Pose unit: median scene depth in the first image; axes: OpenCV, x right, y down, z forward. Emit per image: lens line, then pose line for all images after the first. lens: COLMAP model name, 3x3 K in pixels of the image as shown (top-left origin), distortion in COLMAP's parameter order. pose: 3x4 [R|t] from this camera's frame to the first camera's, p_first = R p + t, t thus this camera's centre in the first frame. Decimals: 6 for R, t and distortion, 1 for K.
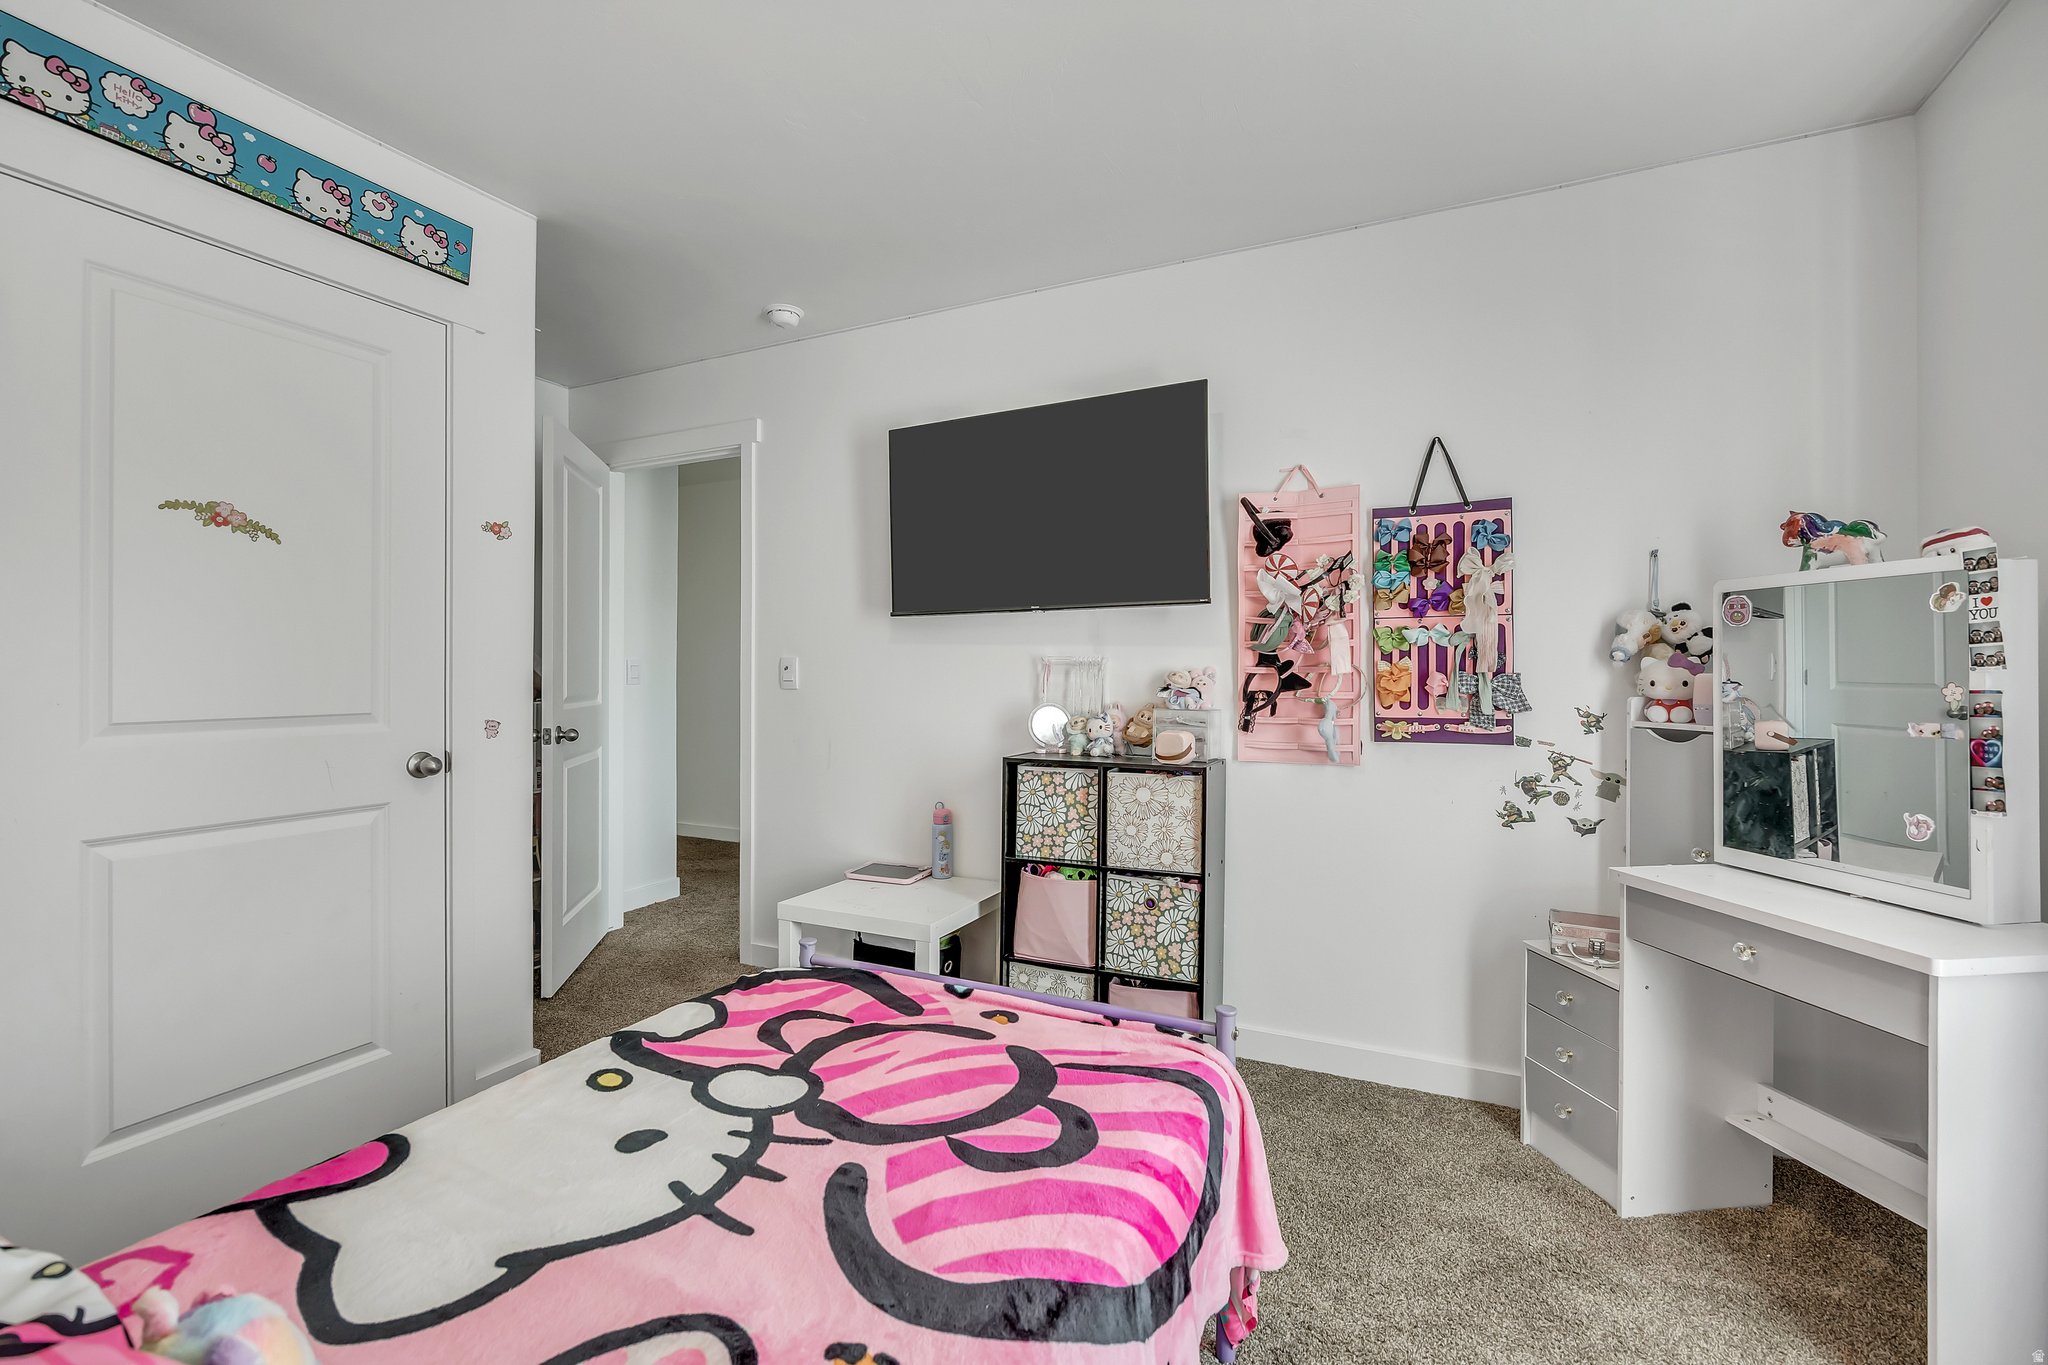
lens RADIAL K [[889.5, 0, 1021.2], [0, 889.5, 672.9], [0, 0, 1]] dist [-0.003635, 0.000111]
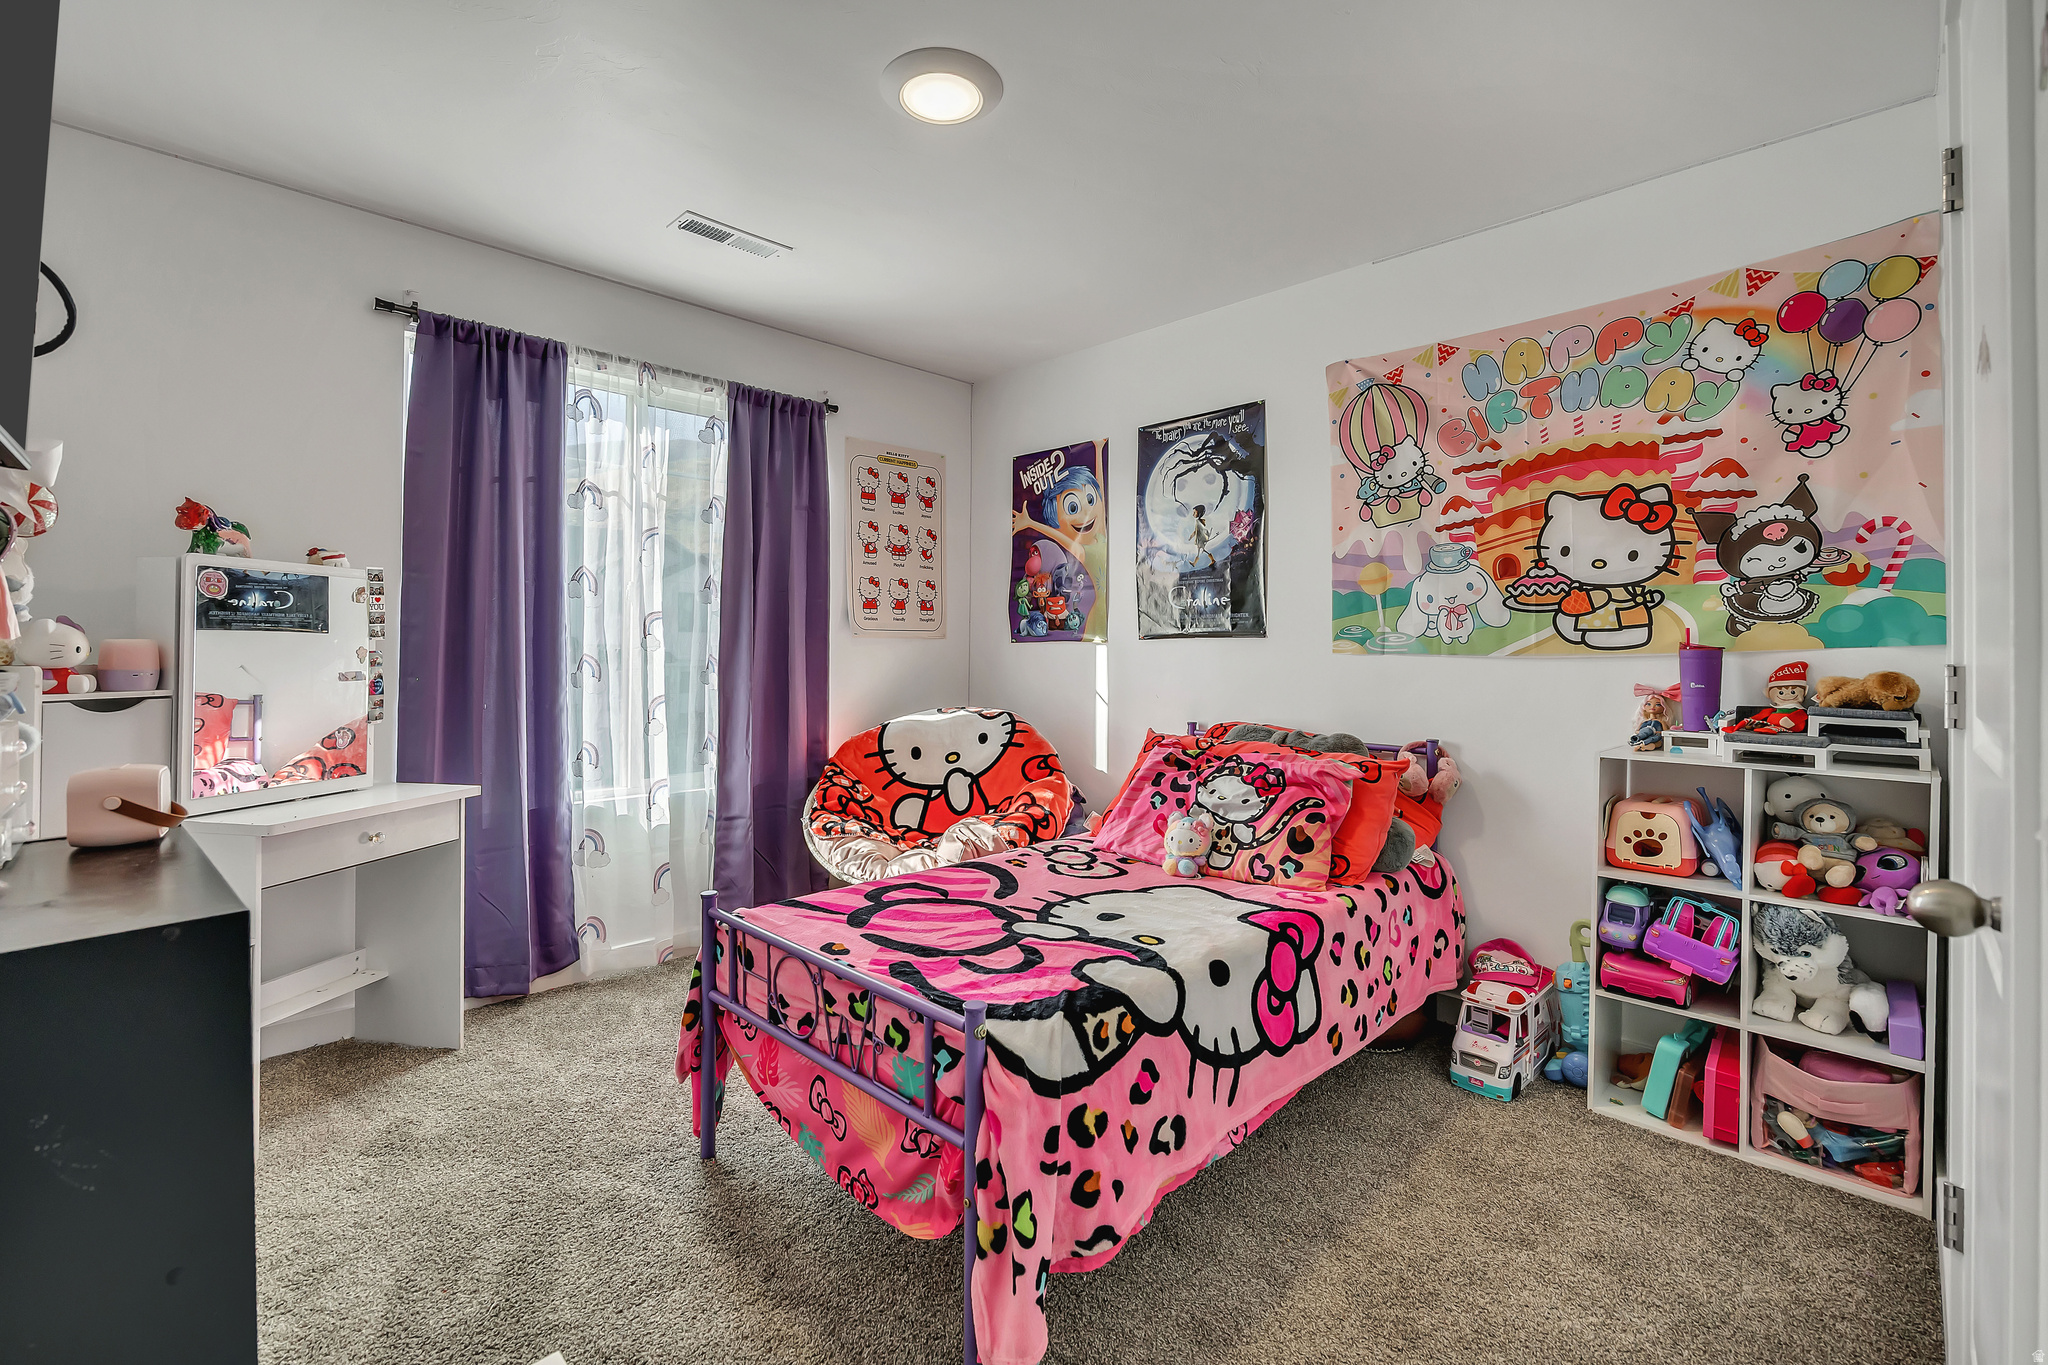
lens RADIAL K [[889.5, 0, 1021.2], [0, 889.5, 672.9], [0, 0, 1]] dist [-0.003635, 0.000111]
pose [[-0.944731, -0.013143, 0.327583, -0.690356], [-0.004607, 0.999630, 0.026822, 0.010593], [-0.327814, 0.023830, -0.944442, 2.244699]]
